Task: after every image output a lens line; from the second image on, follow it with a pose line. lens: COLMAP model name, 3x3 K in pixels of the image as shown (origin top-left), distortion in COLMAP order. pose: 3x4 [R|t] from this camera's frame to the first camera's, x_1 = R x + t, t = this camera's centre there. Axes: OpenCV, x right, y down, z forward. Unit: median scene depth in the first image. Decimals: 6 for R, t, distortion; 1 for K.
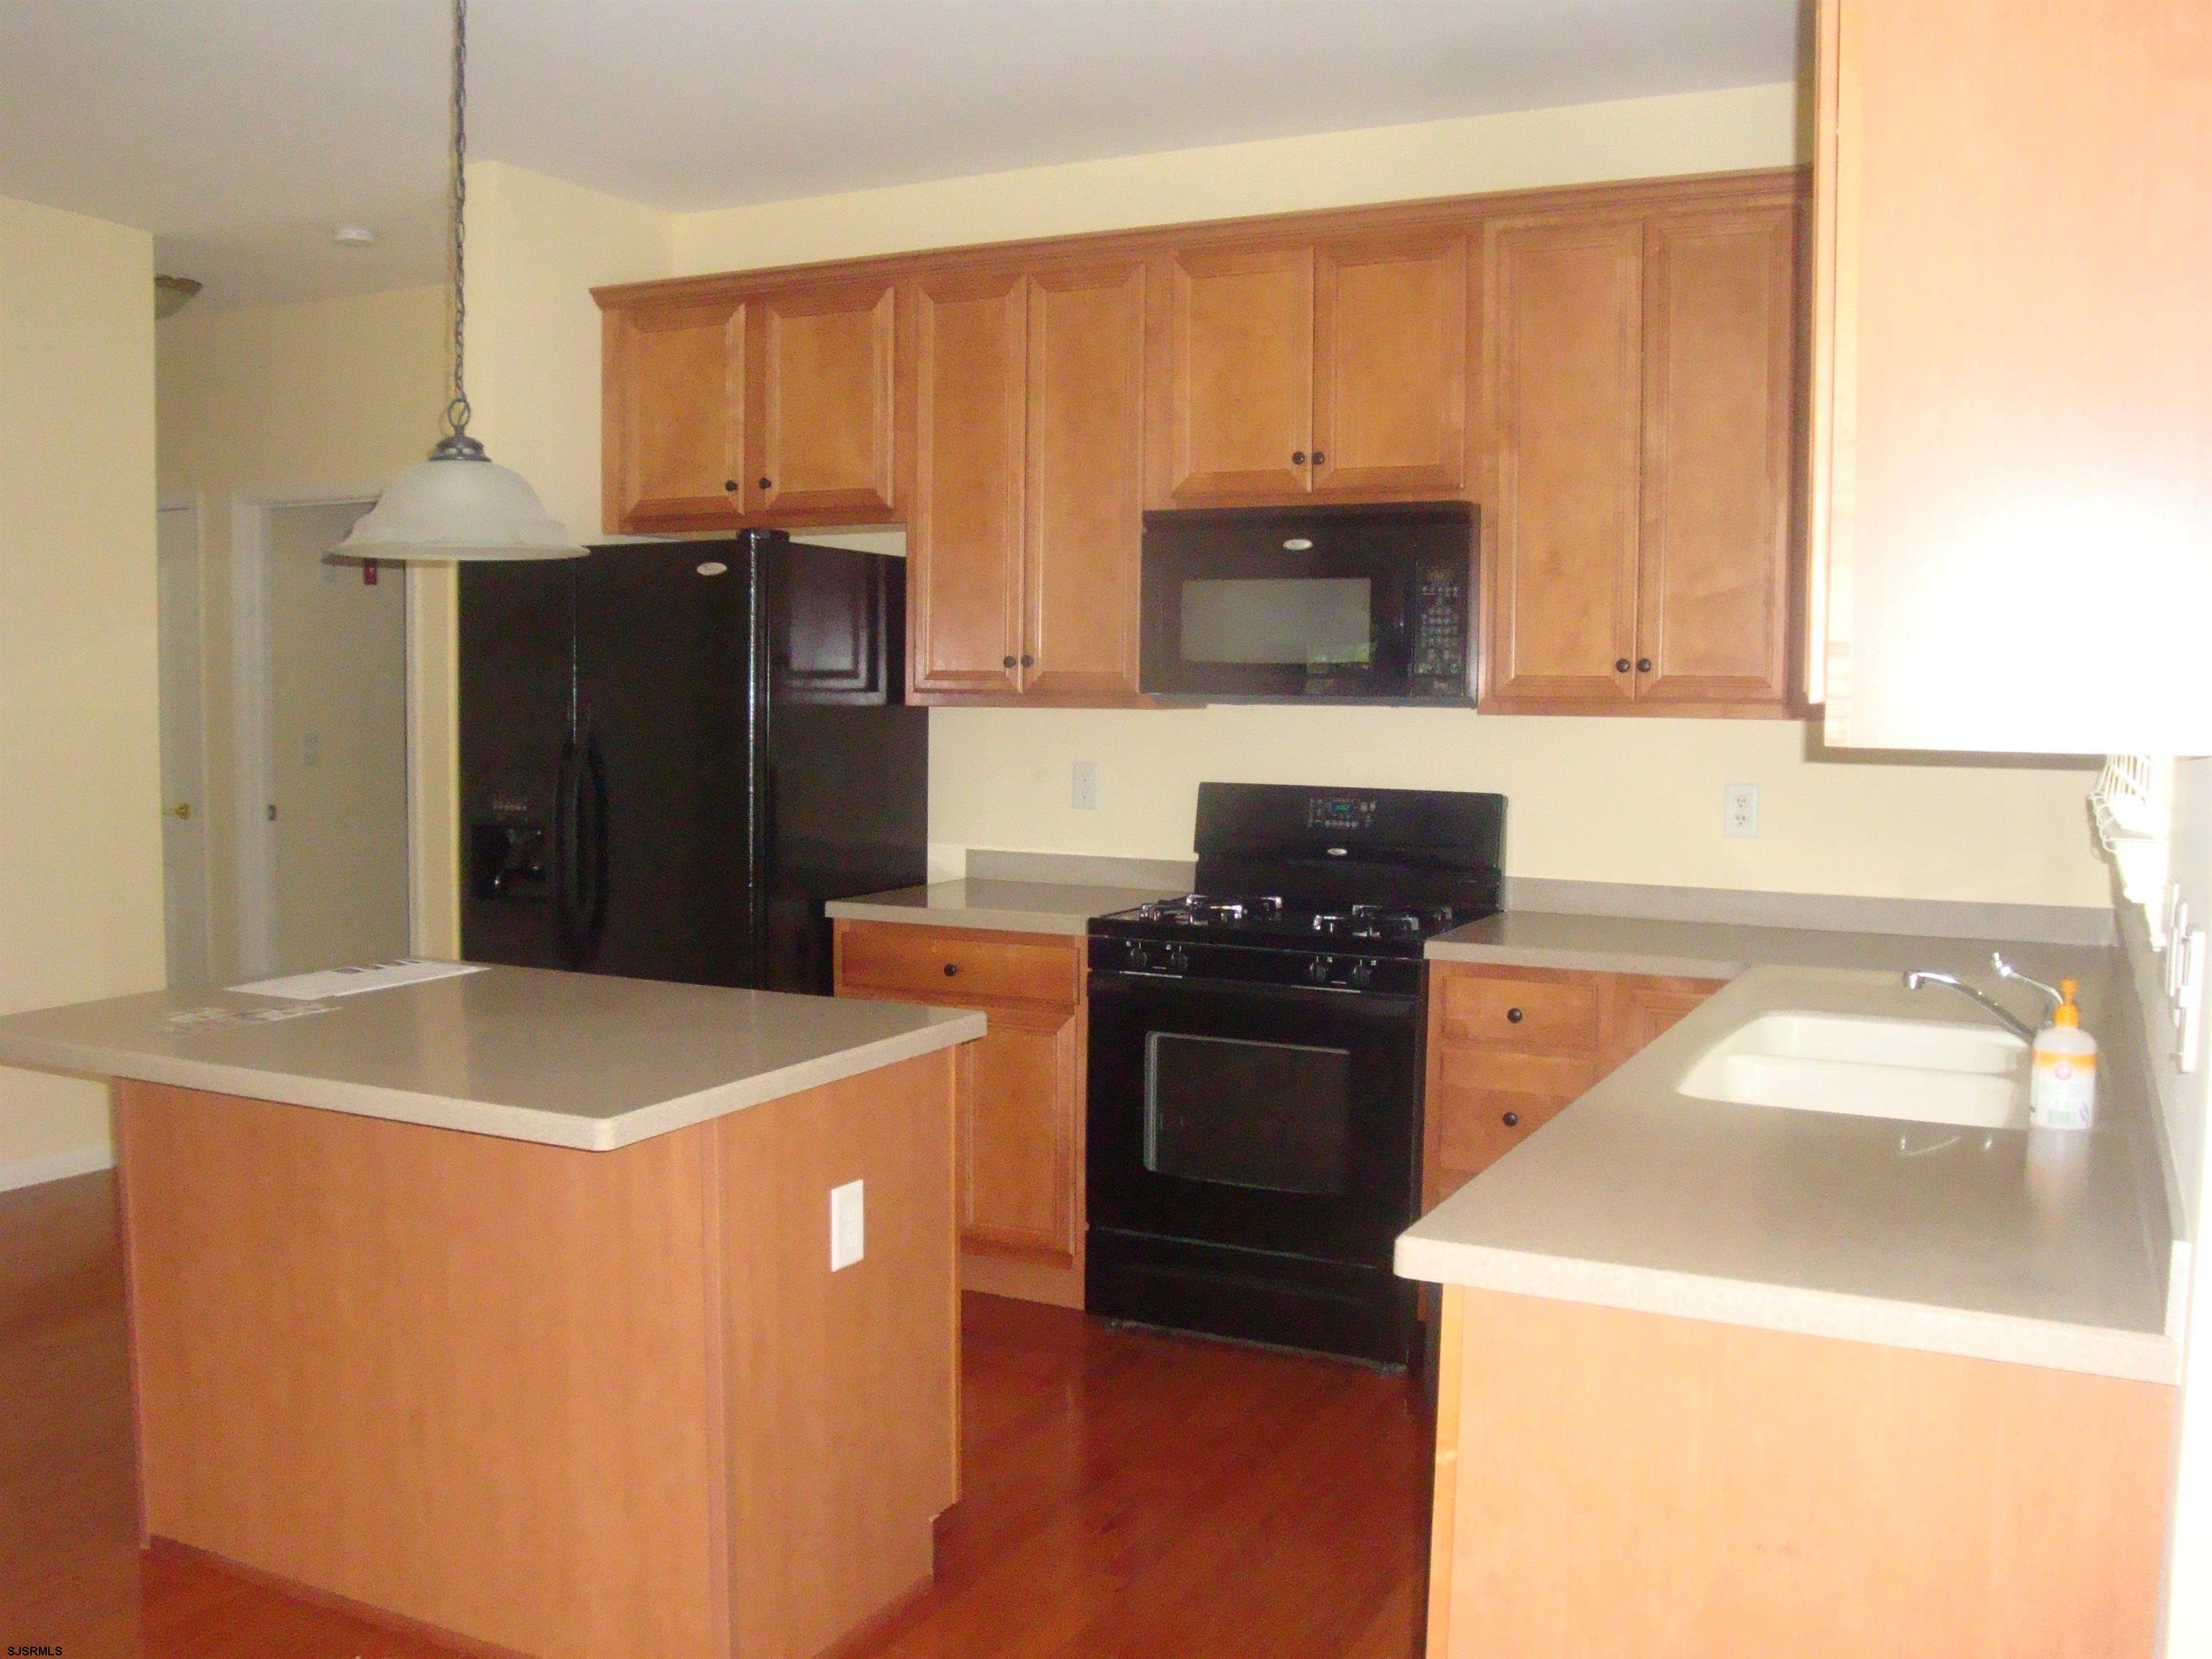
lens RADIAL K [[1982.9, 0, 1106.0], [0, 1982.9, 829.5], [0, 0, 1]] dist [0.005603, 0.002672]
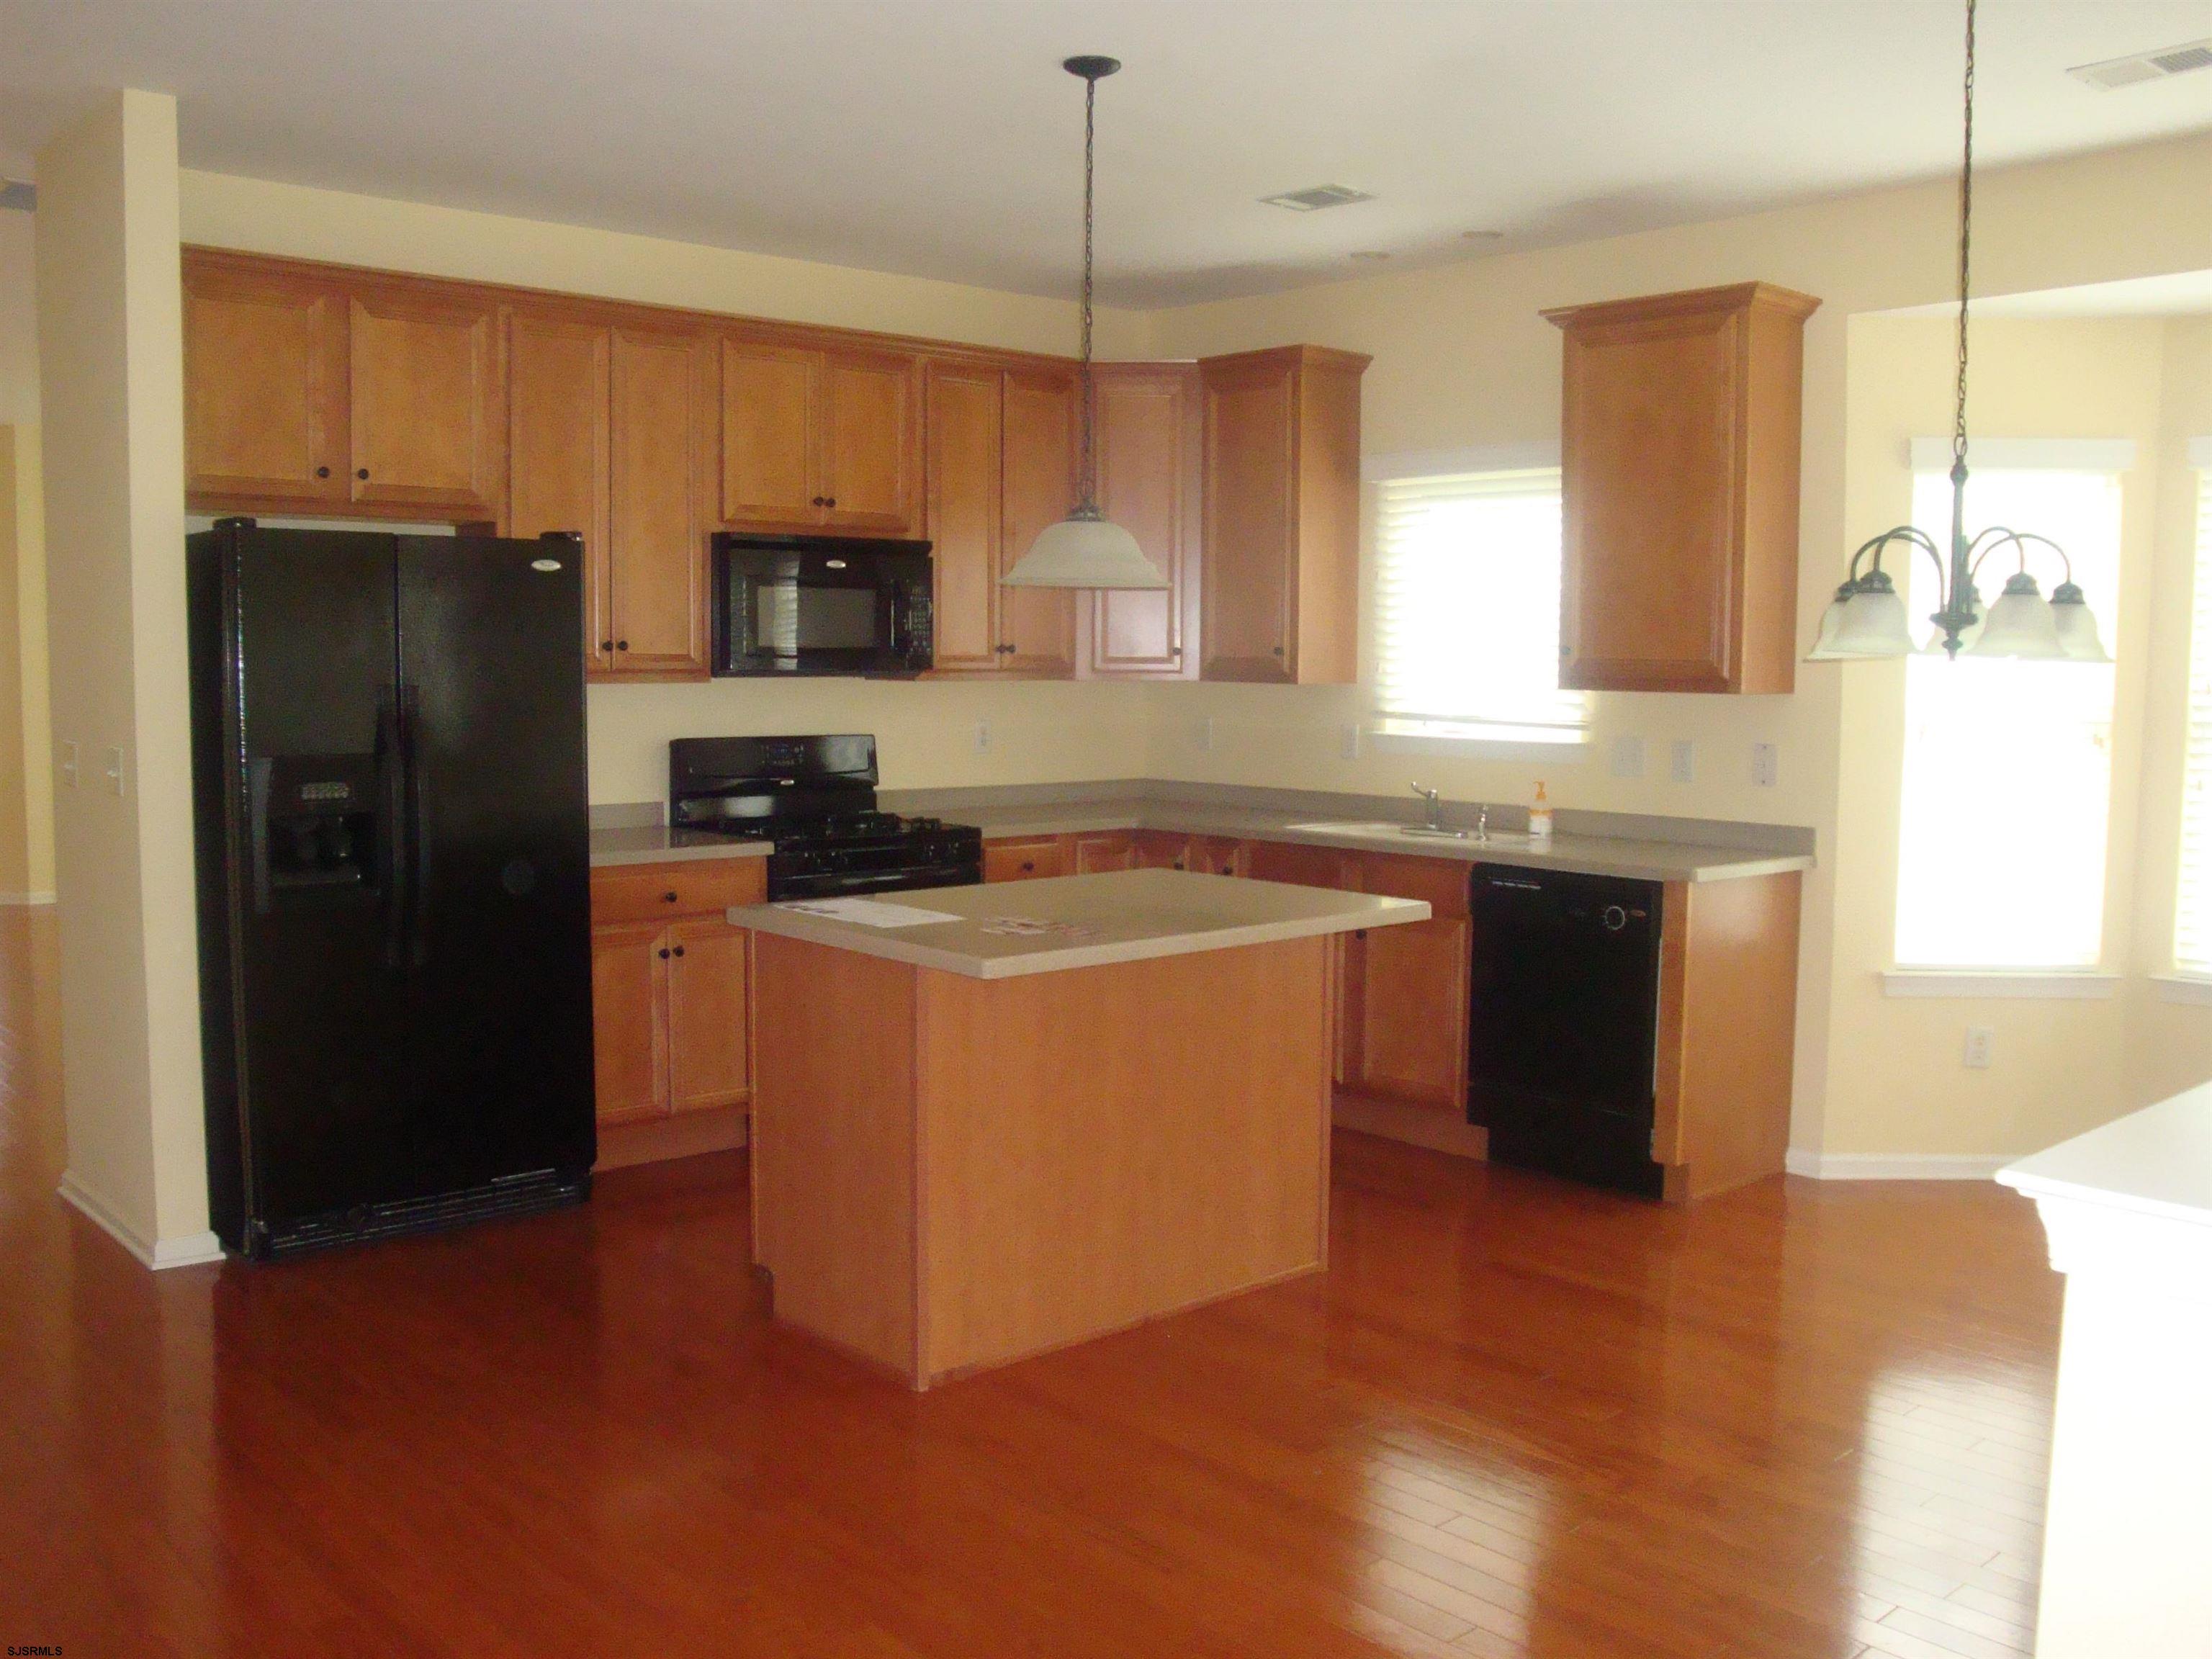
lens RADIAL K [[1982.9, 0, 1106.0], [0, 1982.9, 829.5], [0, 0, 1]] dist [0.005603, 0.002672]
pose [[0.365856, -0.088417, 0.926462, -1.132995], [0.072082, 0.995179, 0.066510, -0.033871], [-0.927876, 0.042449, 0.370465, 0.294283]]
